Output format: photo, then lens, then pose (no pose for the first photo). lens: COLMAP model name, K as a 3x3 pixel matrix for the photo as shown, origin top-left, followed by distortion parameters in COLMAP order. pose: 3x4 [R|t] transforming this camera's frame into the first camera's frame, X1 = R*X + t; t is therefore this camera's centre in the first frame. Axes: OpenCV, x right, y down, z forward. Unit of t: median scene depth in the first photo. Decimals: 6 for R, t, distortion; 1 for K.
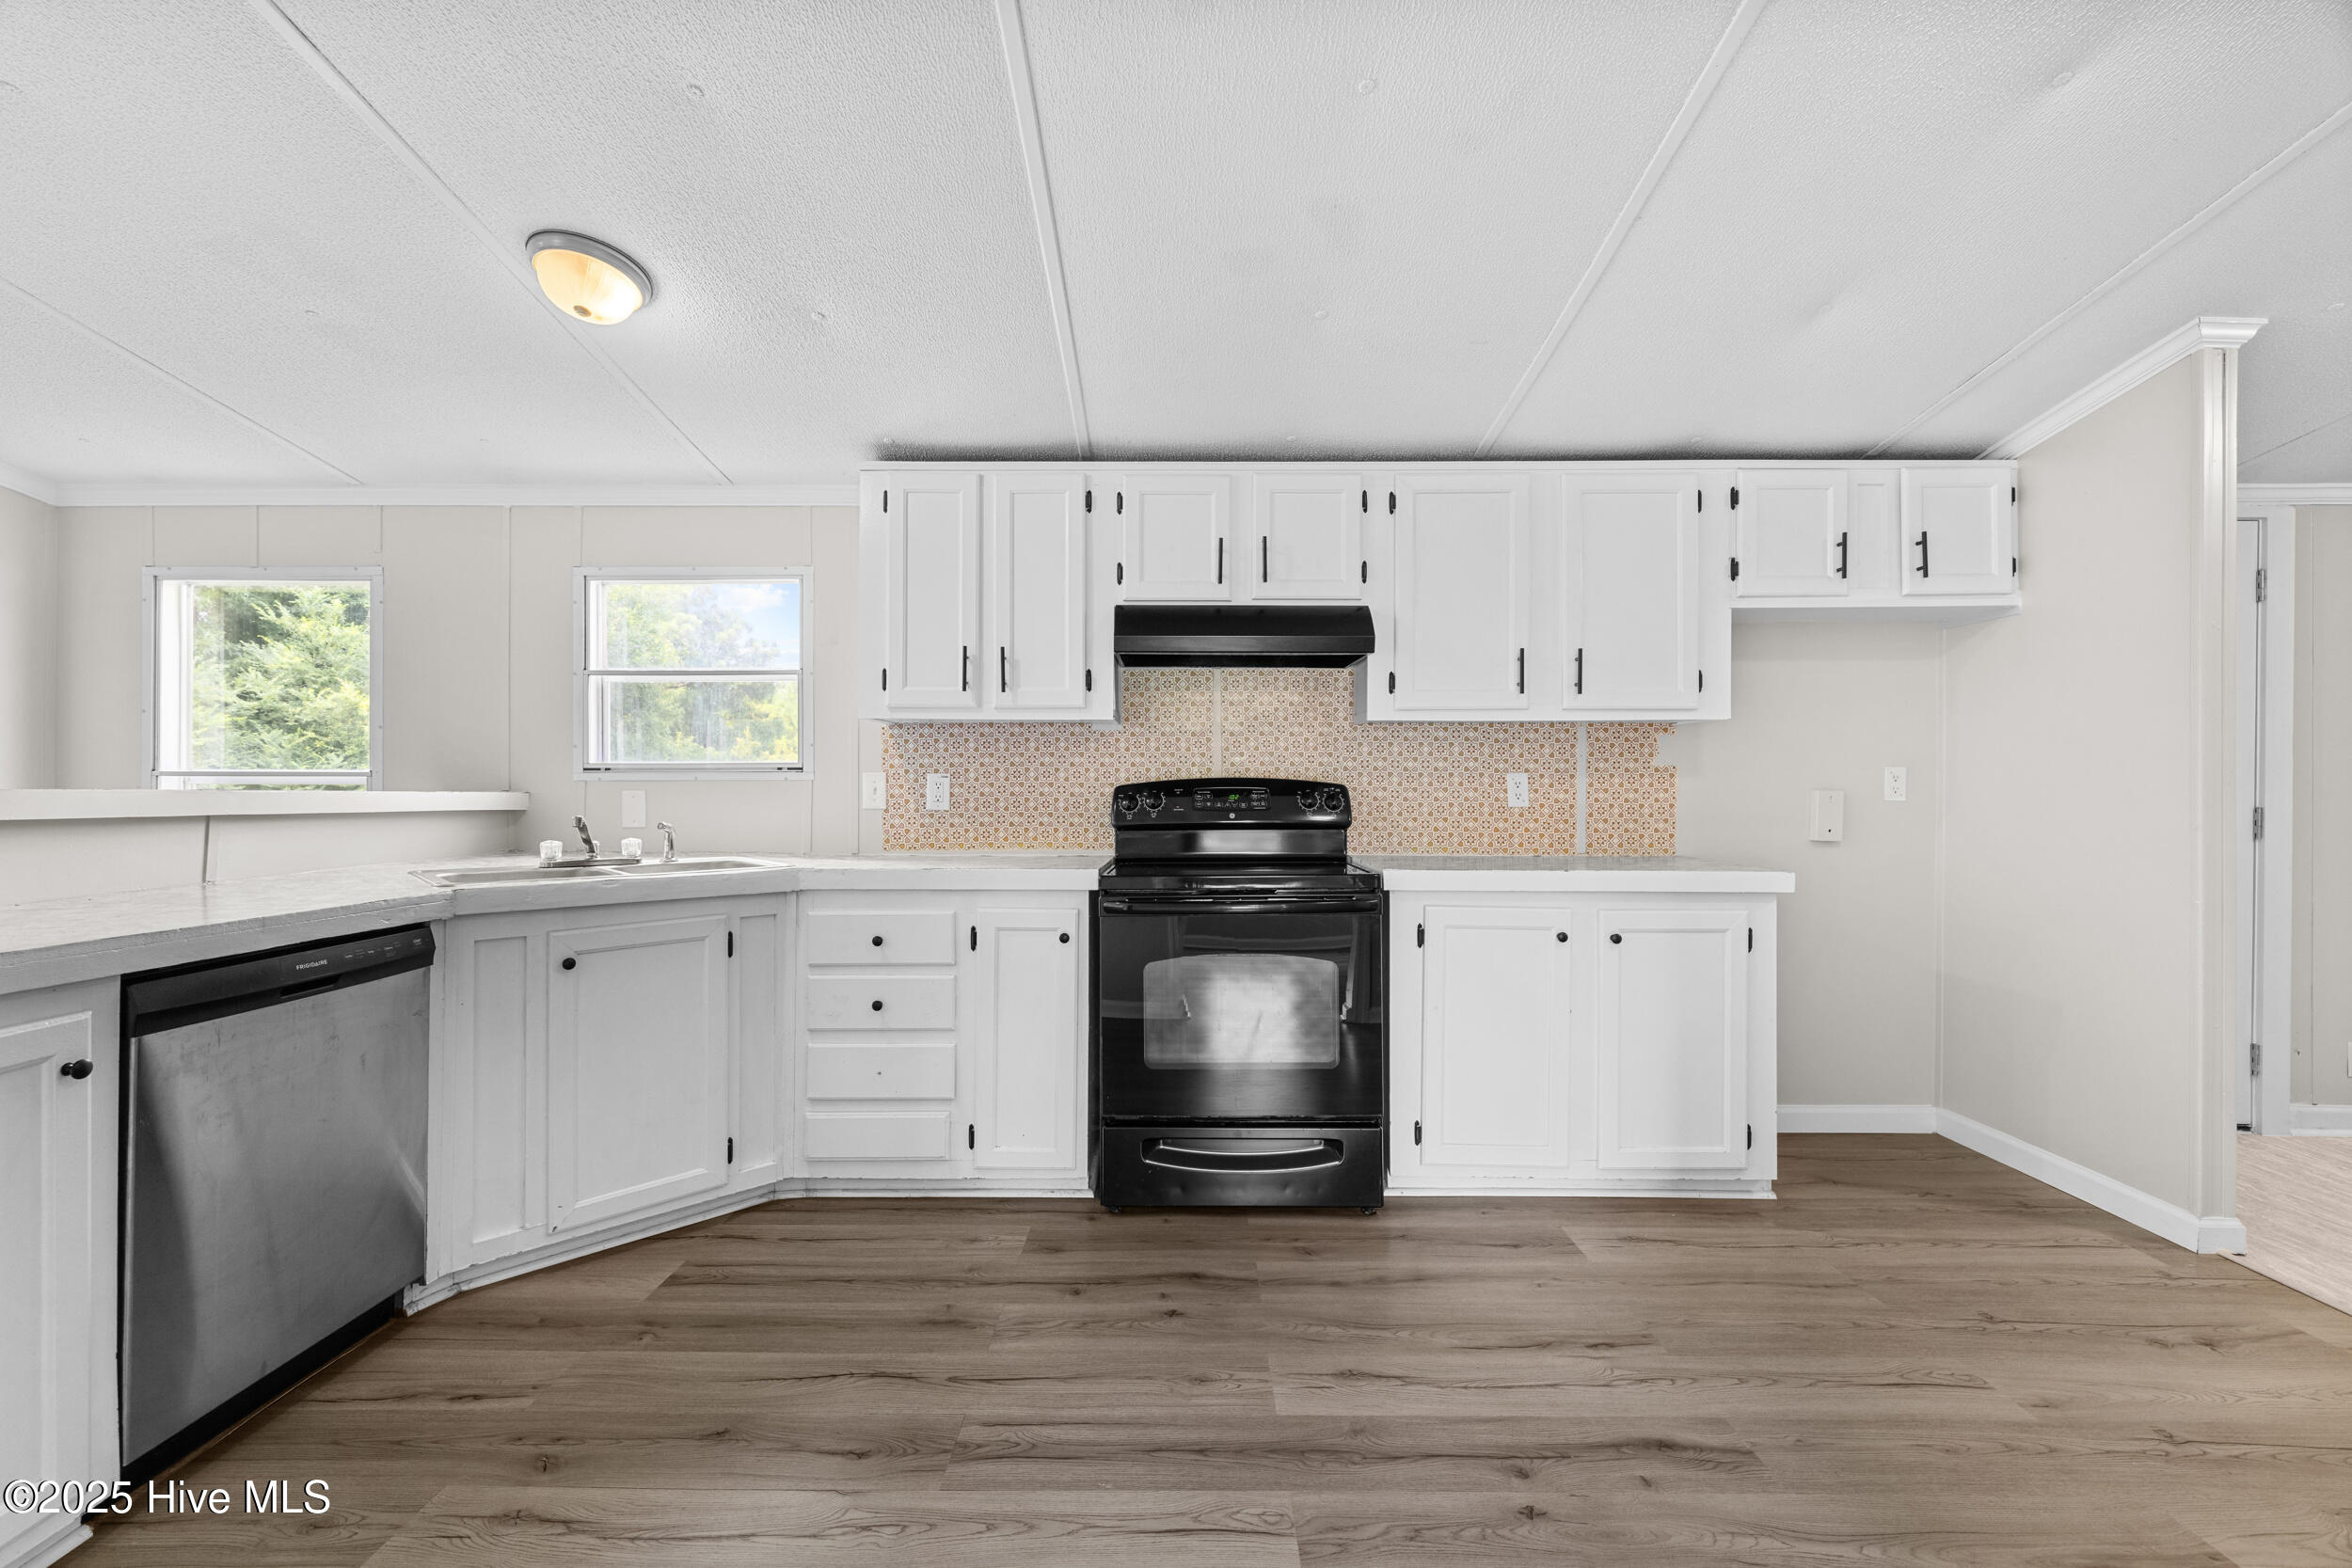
lens RADIAL K [[987.3, 0, 1166.6], [0, 987.3, 783.5], [0, 0, 1]] dist [0.000708, 0.000347]
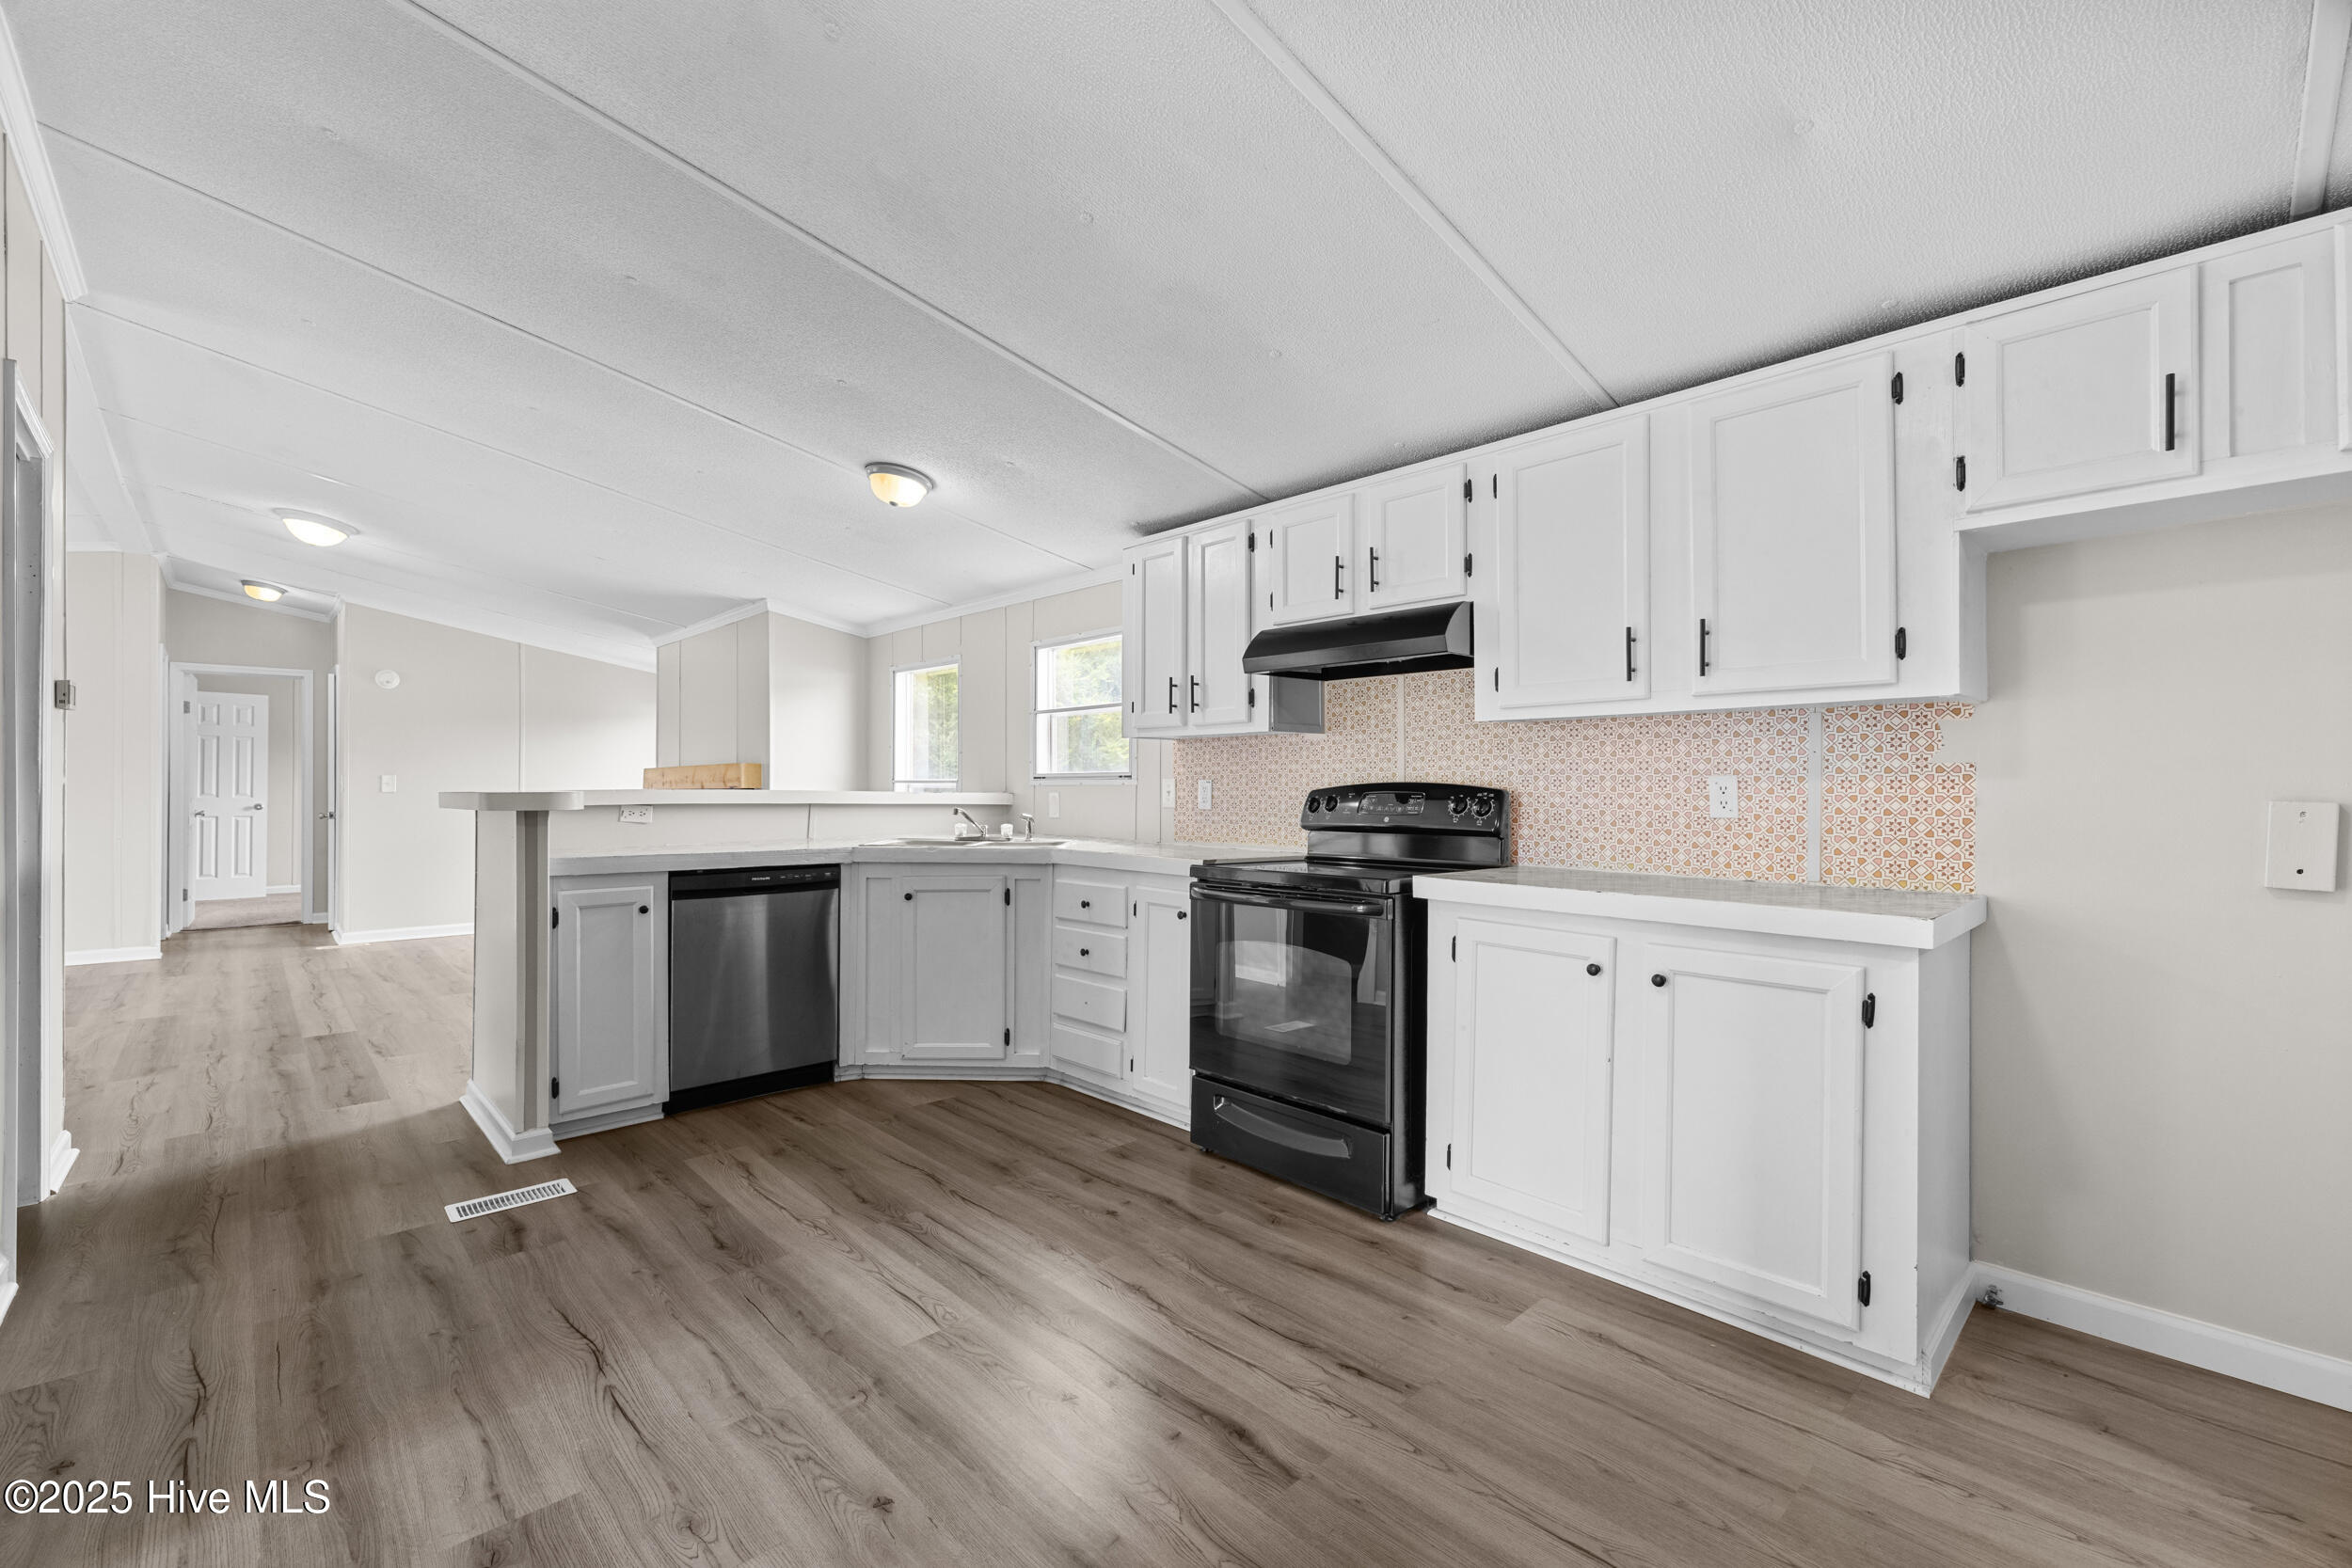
lens RADIAL K [[987.3, 0, 1163.6], [0, 987.3, 784.5], [0, 0, 1]] dist [0.000708, 0.000347]
pose [[0.689909, -0.001151, -0.723895, 0.747705], [-0.001473, 0.999994, -0.002995, -0.000087], [0.723894, 0.003133, 0.689904, 0.146344]]
